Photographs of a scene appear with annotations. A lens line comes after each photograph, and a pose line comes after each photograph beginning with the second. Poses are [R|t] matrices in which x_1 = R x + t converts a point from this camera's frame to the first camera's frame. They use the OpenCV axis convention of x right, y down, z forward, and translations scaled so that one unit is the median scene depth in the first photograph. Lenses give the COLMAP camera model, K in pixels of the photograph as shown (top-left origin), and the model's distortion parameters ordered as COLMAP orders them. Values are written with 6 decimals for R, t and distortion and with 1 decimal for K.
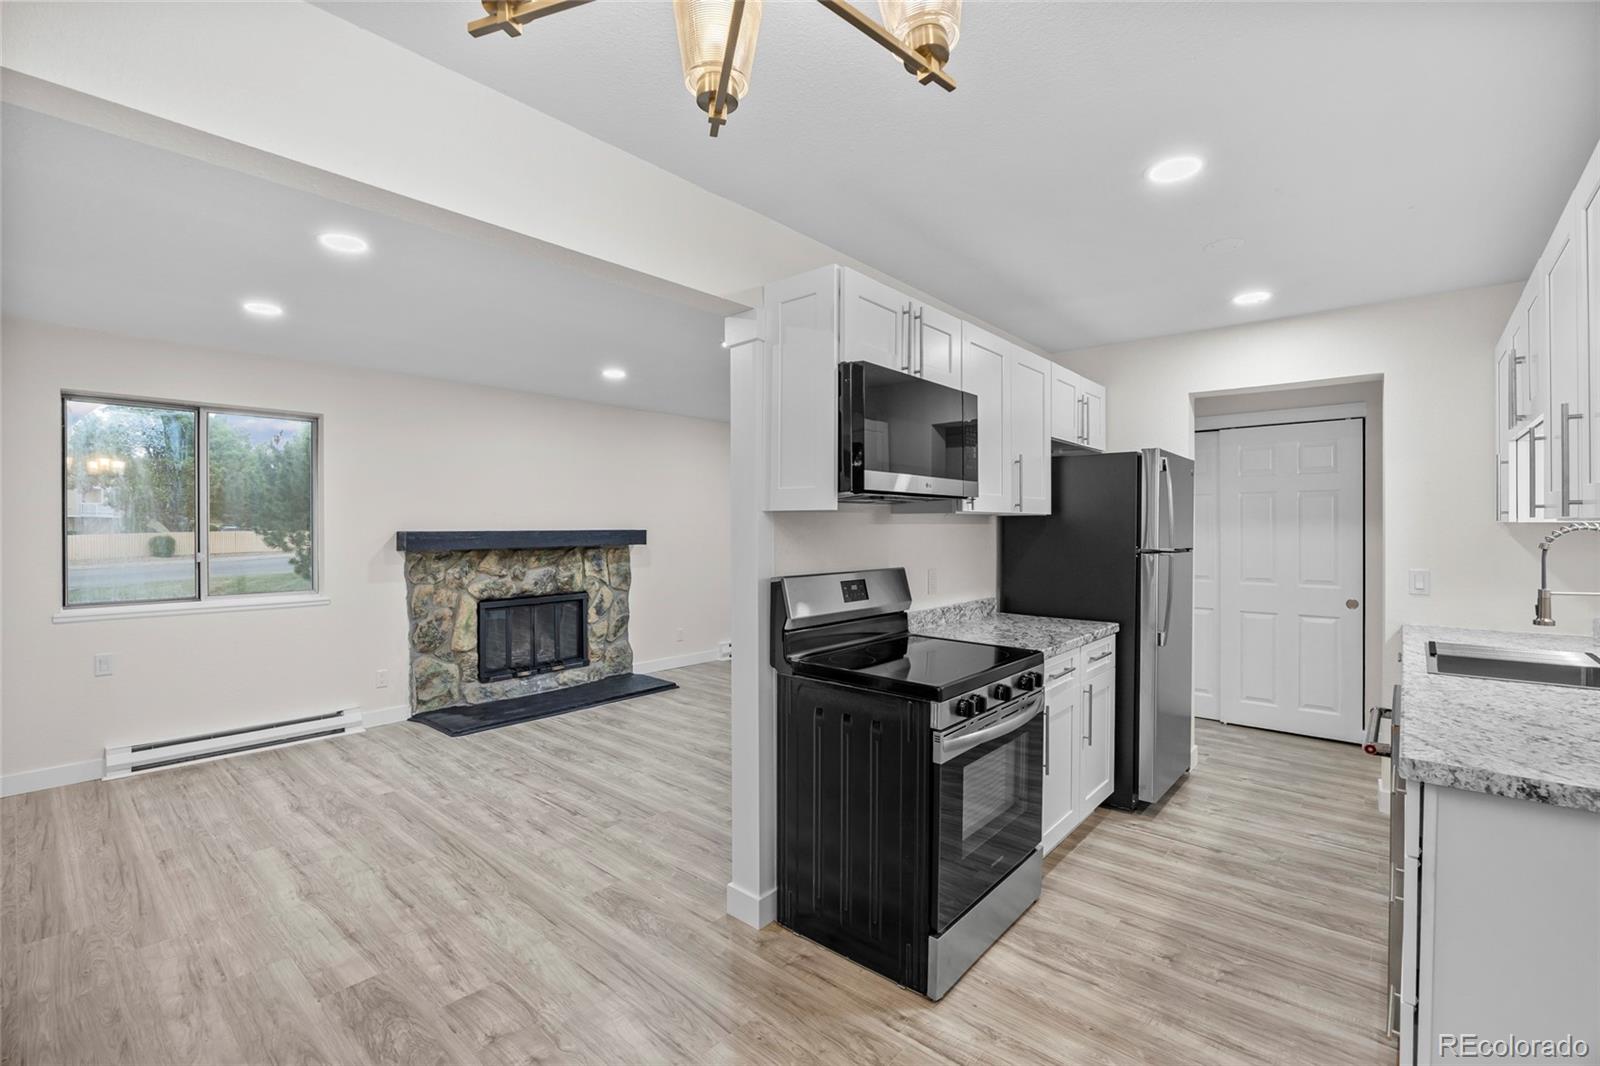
lens RADIAL K [[698.1, 0, 800.2], [0, 698.1, 527.0], [0, 0, 1]] dist [-0.017653, 0.000112]
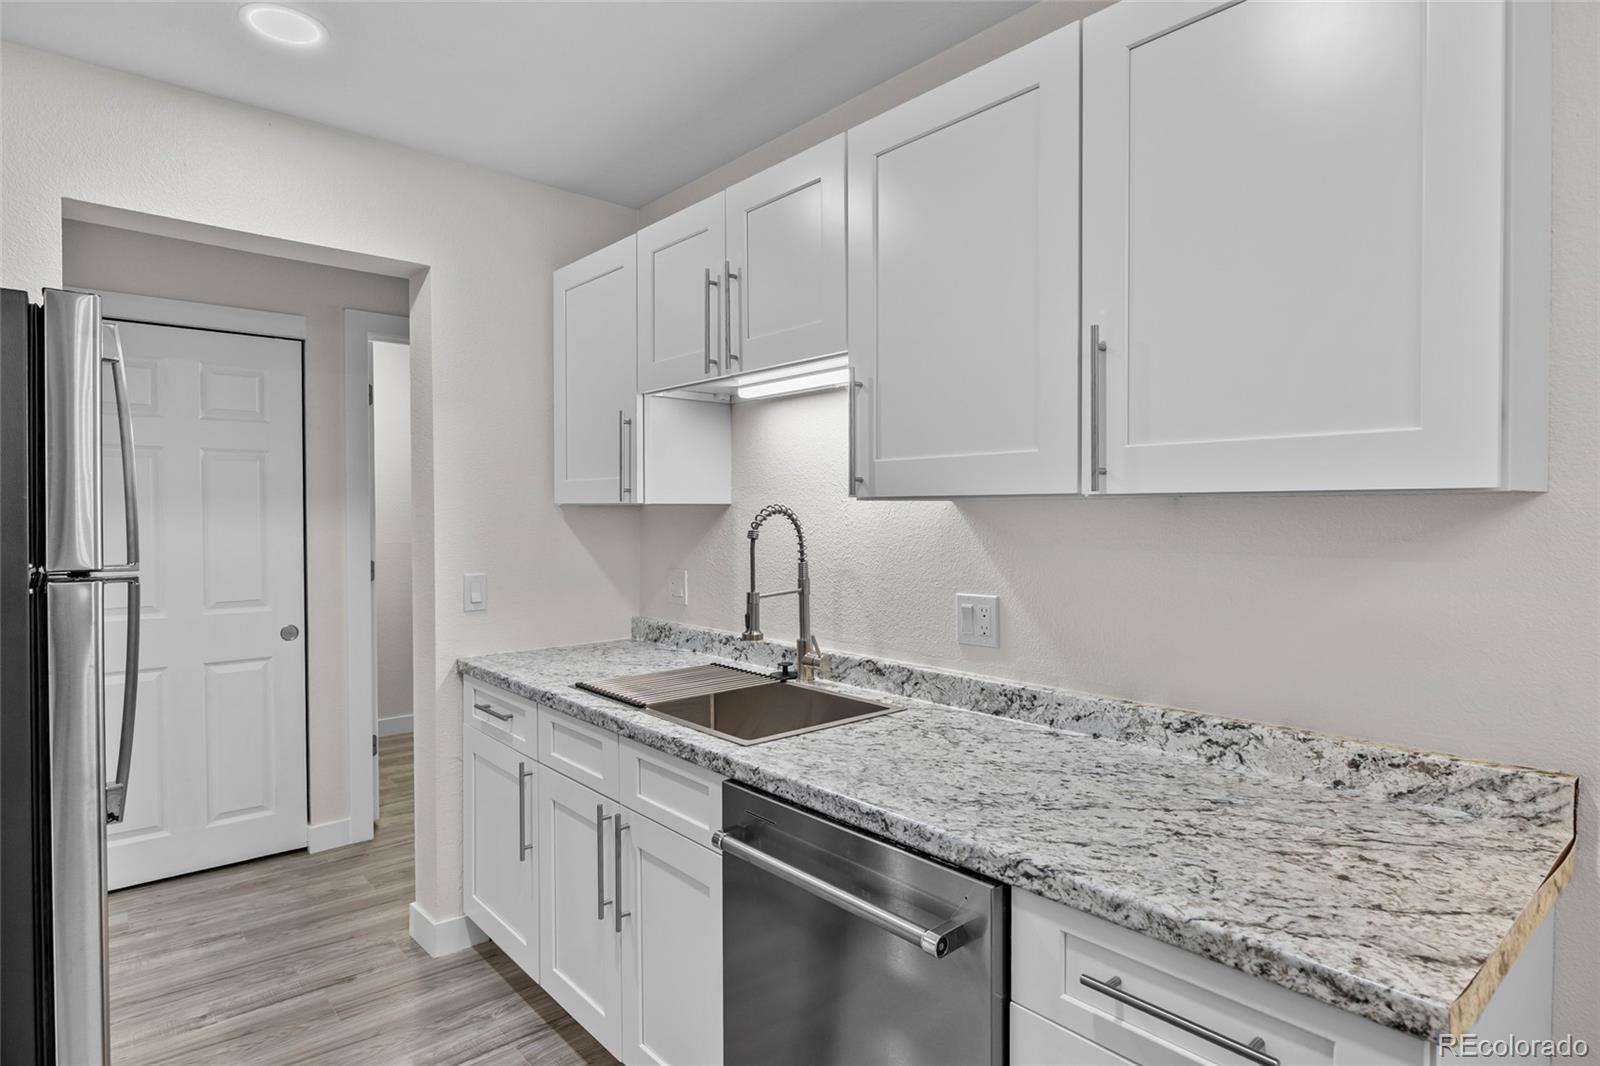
lens RADIAL K [[857.5, 0, 800.0], [0, 857.5, 533.0], [0, 0, 1]] dist [-0.000486, -0.000650]
pose [[0.132443, -0.022661, 0.990932, 0.085913], [0.000549, 0.999740, 0.022789, 0.002397], [-0.991190, -0.002474, 0.132421, 0.435147]]
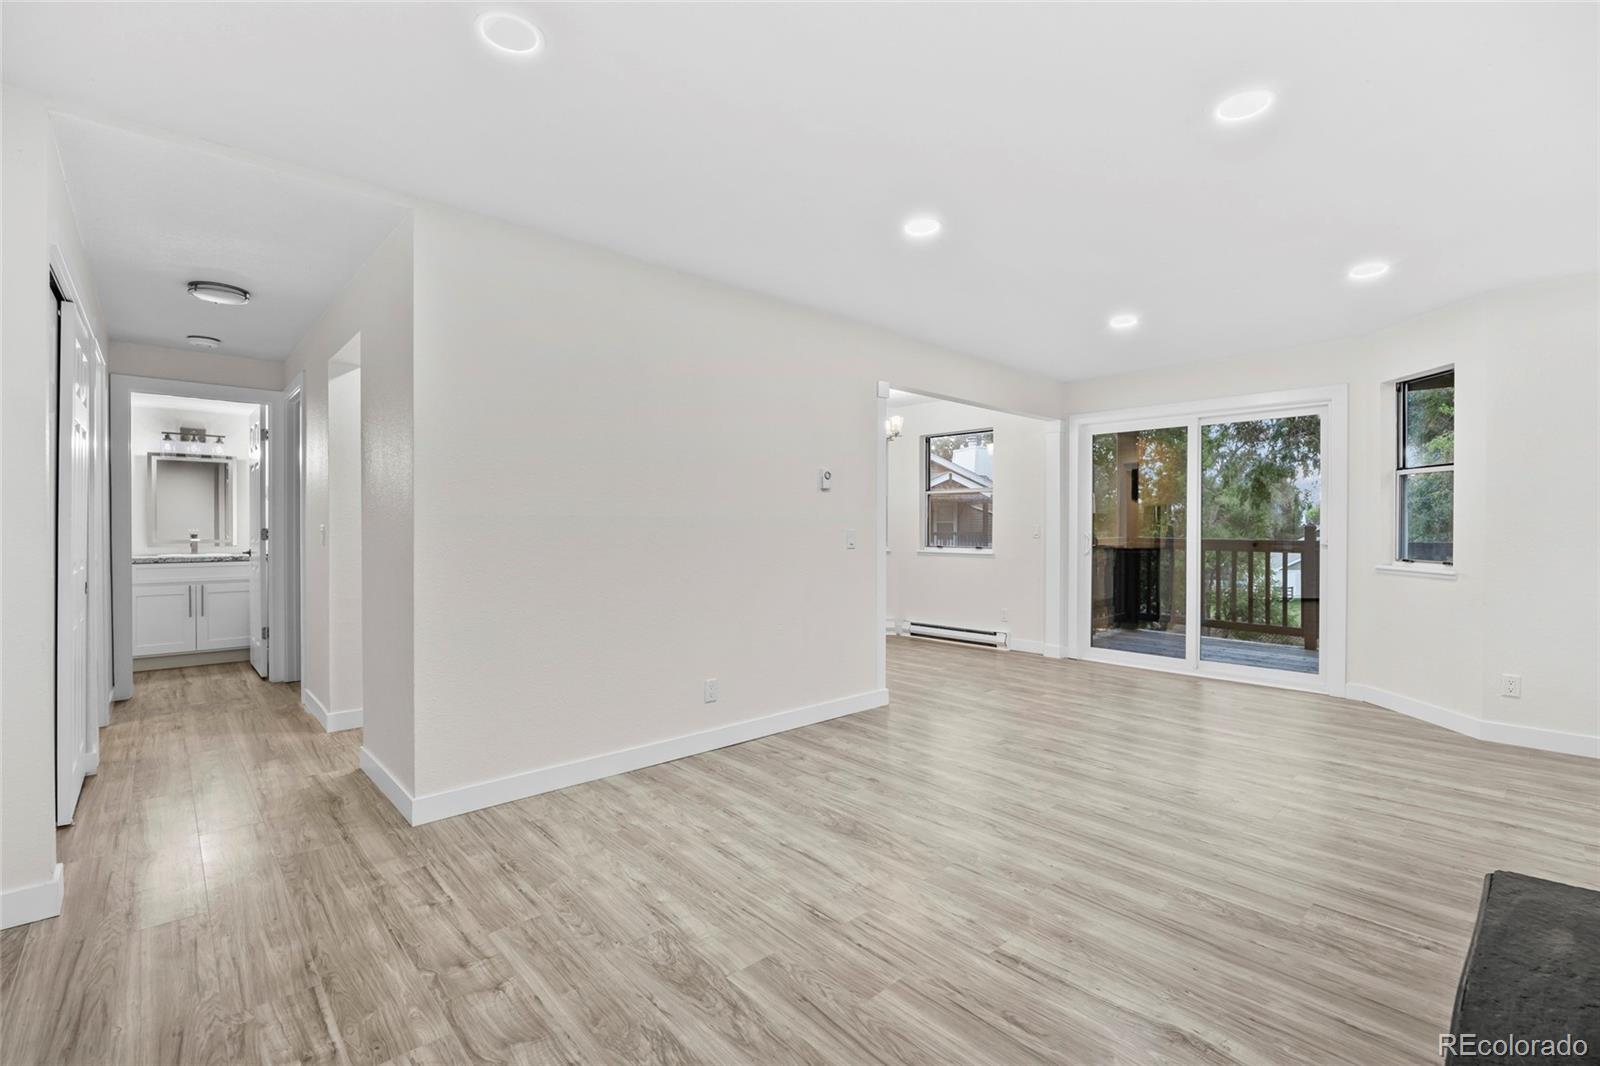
lens RADIAL K [[713.1, 0, 805.2], [0, 713.1, 530.3], [0, 0, 1]] dist [-0.011089, 0.000778]
pose [[-0.994303, 0.000370, 0.106586, -0.050222], [0.001187, 0.999970, 0.007604, 0.045059], [-0.106580, 0.007687, -0.994274, 1.681477]]
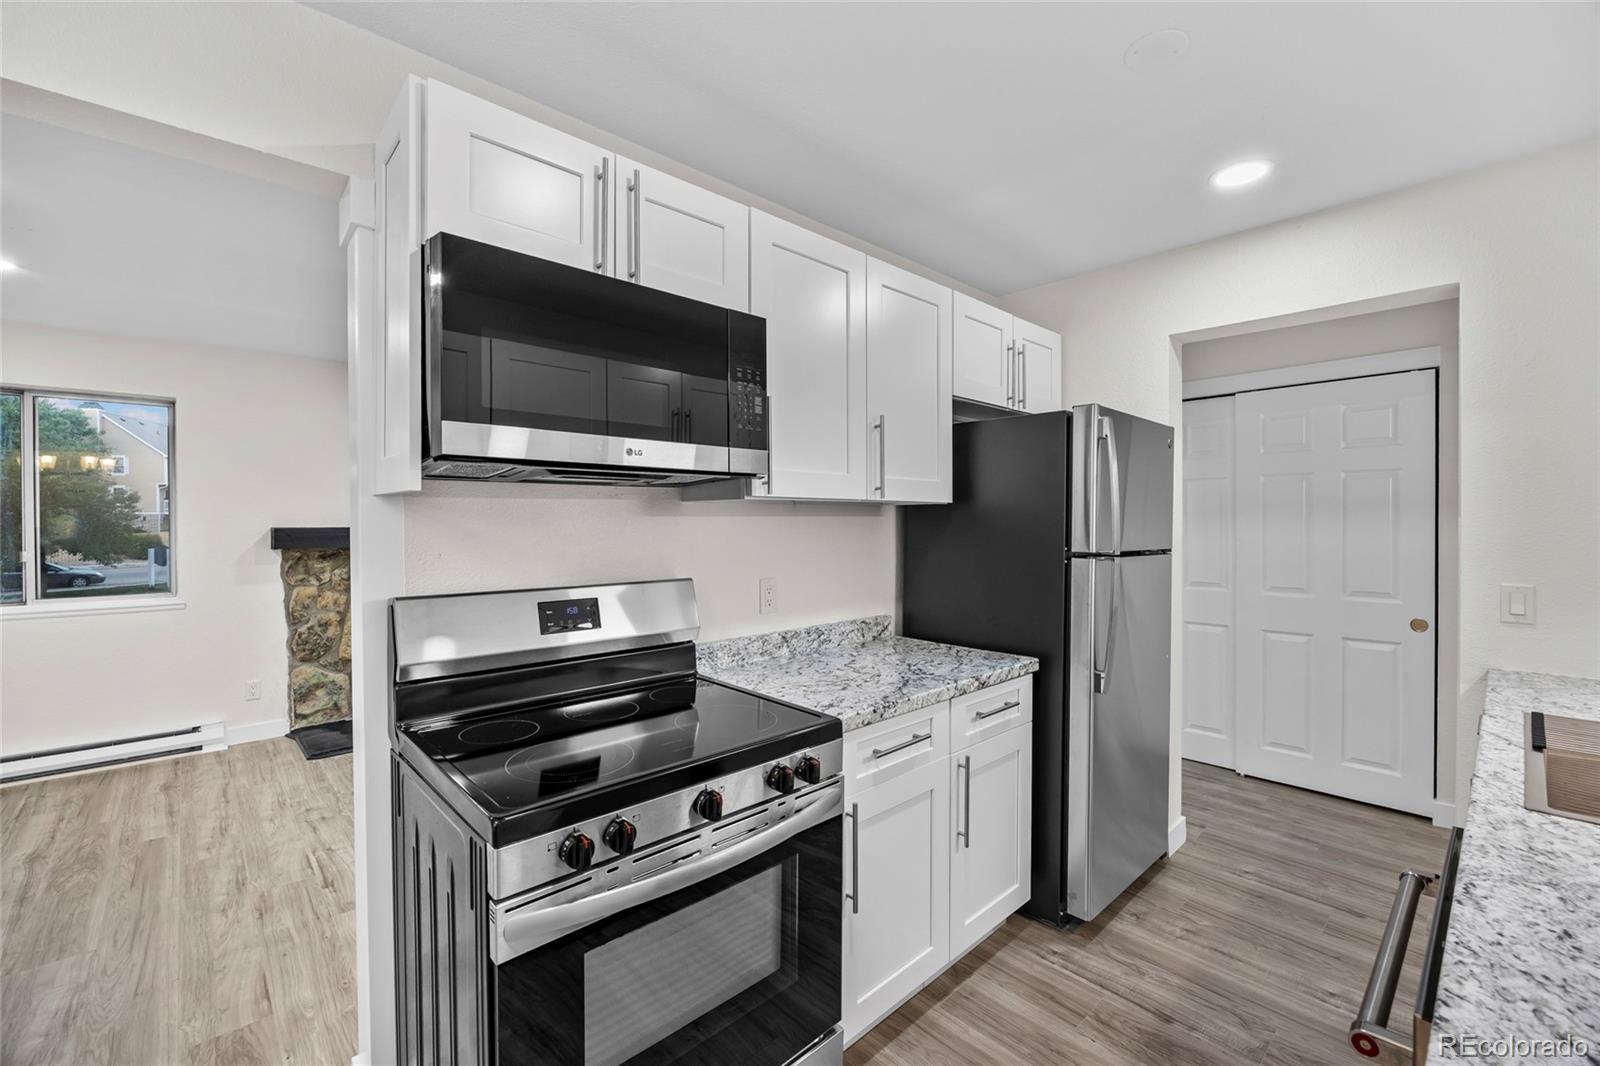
lens RADIAL K [[667.9, 0, 802.5], [0, 667.9, 527.4], [0, 0, 1]] dist [-0.012208, -0.000147]
pose [[0.994791, -0.001780, -0.101917, 0.226103], [0.002540, 0.999970, 0.007329, 0.001786], [0.101900, -0.007550, 0.994766, 0.243444]]
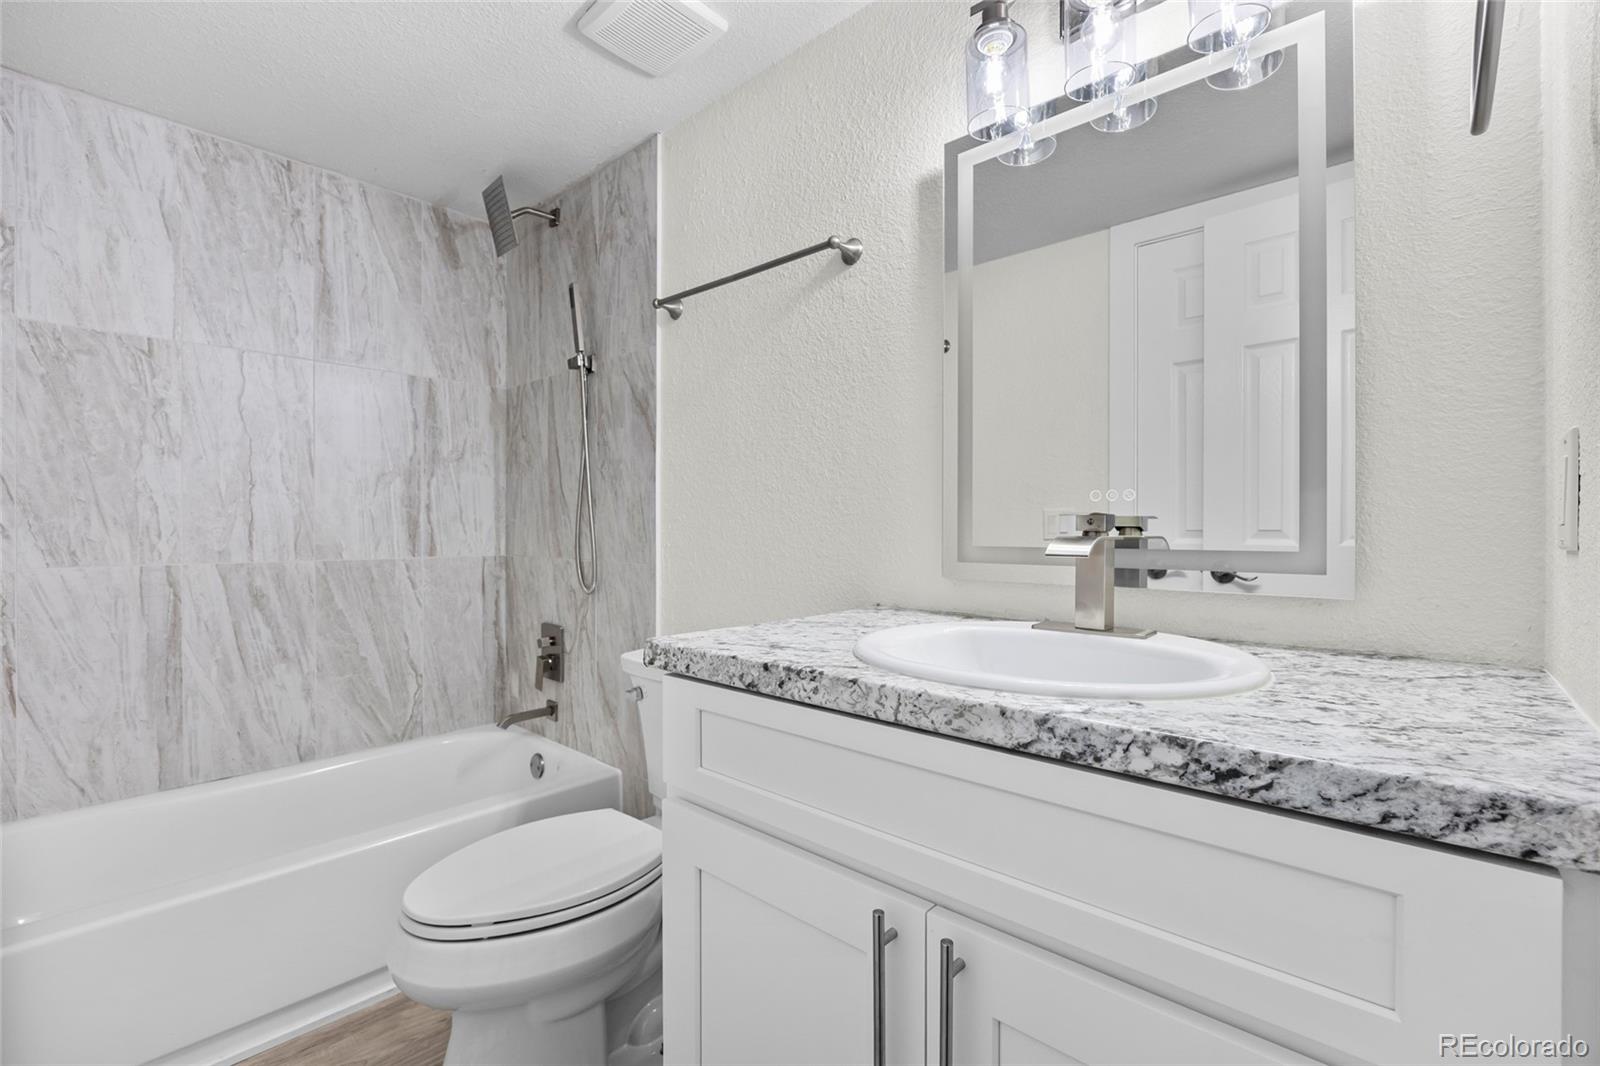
lens RADIAL K [[724.3, 0, 800.5], [0, 724.3, 529.0], [0, 0, 1]] dist [-0.005860, 0.000230]
pose [[-0.026330, 0.006204, -0.999634, 0.433546], [-0.000883, 0.999980, 0.006230, 0.069280], [0.999653, 0.001047, -0.026324, 0.644914]]
